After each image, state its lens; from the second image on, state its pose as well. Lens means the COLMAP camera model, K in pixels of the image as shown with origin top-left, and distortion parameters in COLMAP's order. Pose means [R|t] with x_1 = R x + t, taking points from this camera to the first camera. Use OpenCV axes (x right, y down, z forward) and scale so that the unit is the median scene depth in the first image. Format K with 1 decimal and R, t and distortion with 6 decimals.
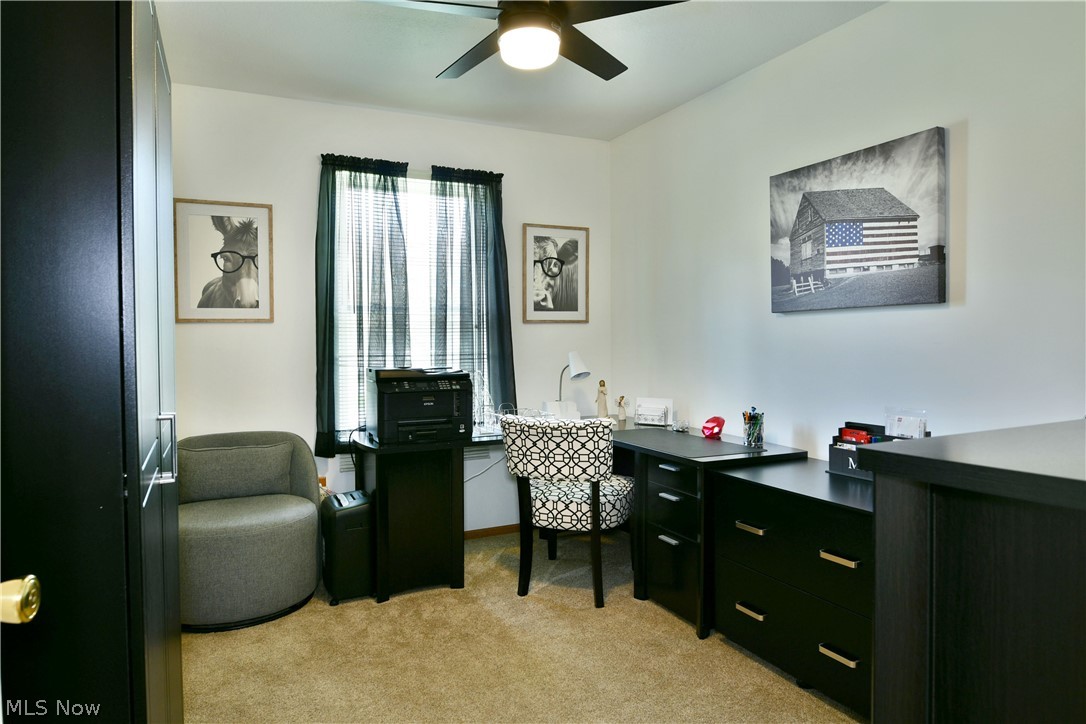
lens RADIAL K [[659.3, 0, 533.1], [0, 659.3, 361.5], [0, 0, 1]] dist [-0.010064, -0.009672]
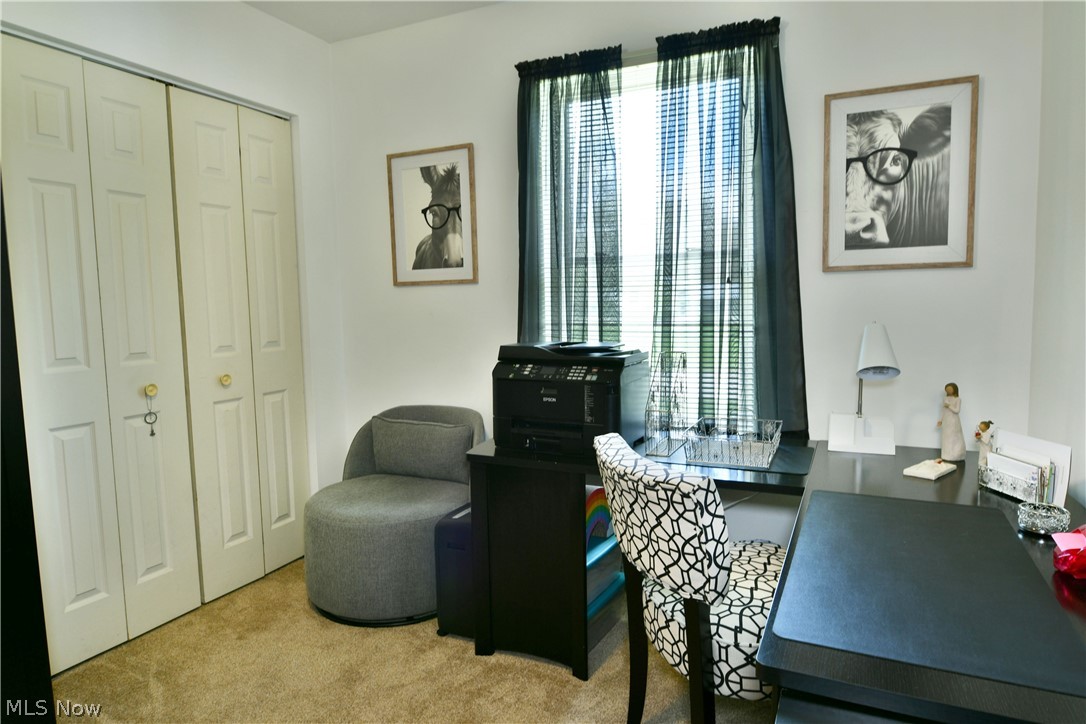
lens RADIAL K [[659.3, 0, 548.3], [0, 659.3, 362.2], [0, 0, 1]] dist [-0.010064, -0.009672]
pose [[0.639353, 0.068285, -0.765875, 0.525510], [-0.013523, 0.996893, 0.077593, -0.039034], [0.768794, -0.039252, 0.638290, 0.829311]]
